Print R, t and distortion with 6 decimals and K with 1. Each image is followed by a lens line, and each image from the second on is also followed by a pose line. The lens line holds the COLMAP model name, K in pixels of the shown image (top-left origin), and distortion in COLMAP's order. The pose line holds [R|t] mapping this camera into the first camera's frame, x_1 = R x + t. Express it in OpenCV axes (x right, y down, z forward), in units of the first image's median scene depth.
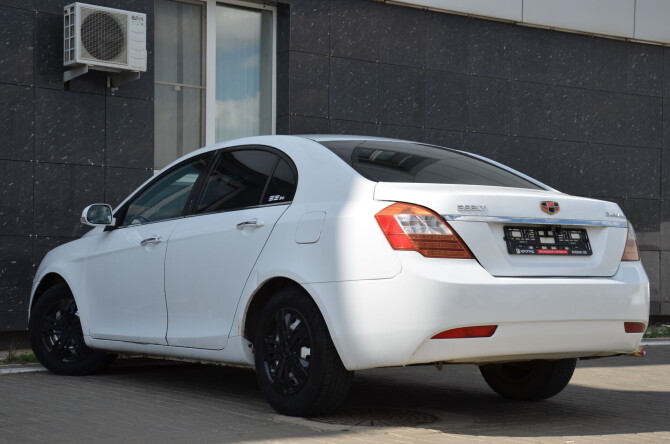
lens RADIAL K [[1164.2, 0, 335.0], [0, 1164.2, 222.0], [0, 0, 1]] dist [0.430793, 0.154958]
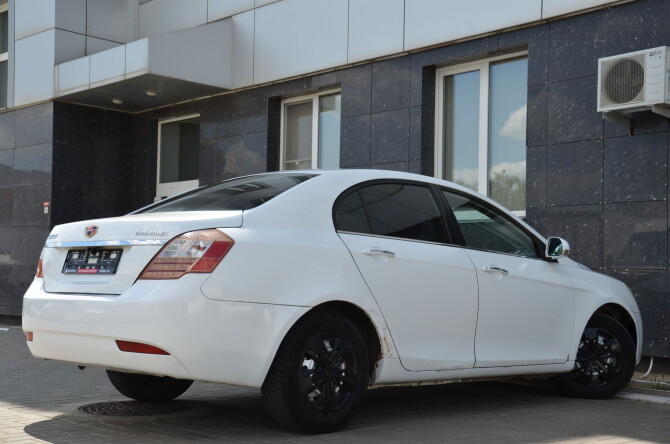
lens RADIAL K [[946.7, 0, 335.0], [0, 946.7, 222.0], [0, 0, 1]] dist [0.284440, -0.007157]
pose [[0.148764, -0.068827, -0.986475, 0.517170], [0.017856, 0.997599, -0.066910, 0.020422], [0.988711, -0.007660, 0.149636, 0.509918]]
